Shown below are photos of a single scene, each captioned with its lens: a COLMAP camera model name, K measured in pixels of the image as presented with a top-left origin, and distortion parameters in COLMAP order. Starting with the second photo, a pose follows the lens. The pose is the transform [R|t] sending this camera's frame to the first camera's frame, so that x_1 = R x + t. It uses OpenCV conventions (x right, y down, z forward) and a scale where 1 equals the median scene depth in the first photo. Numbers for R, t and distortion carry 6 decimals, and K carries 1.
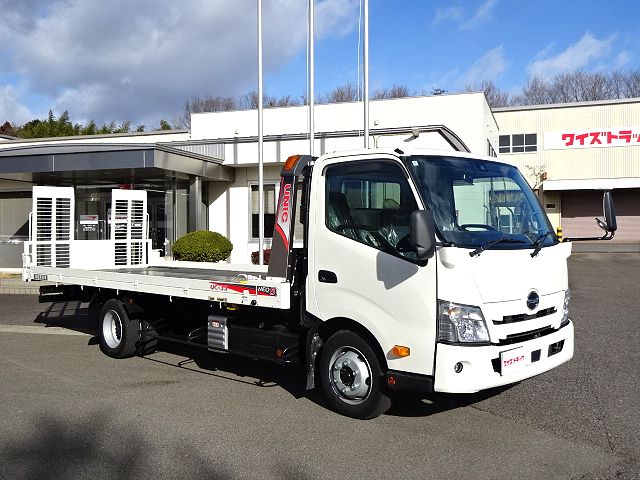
lens RADIAL K [[652.8, 0, 320.0], [0, 652.8, 240.0], [0, 0, 1]] dist [0.003643, 0.003367]
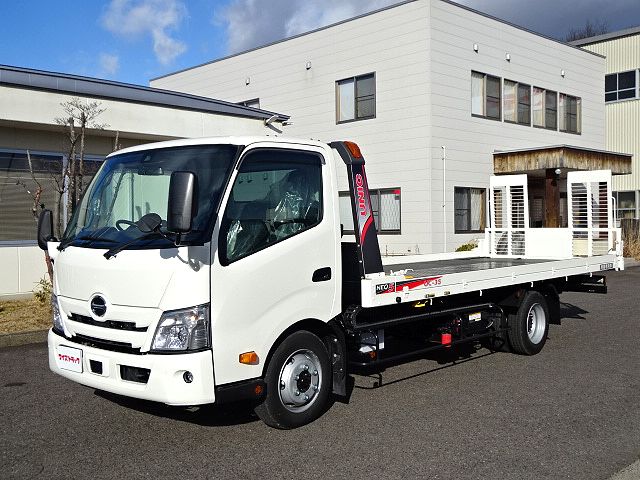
lens RADIAL K [[700.7, 0, 320.0], [0, 700.7, 240.0], [0, 0, 1]] dist [0.002267, -0.004782]
pose [[0.068962, 0.033945, -0.997042, 0.695984], [-0.003320, 0.999423, 0.033797, -0.016970], [0.997614, 0.000980, 0.069035, 0.658066]]
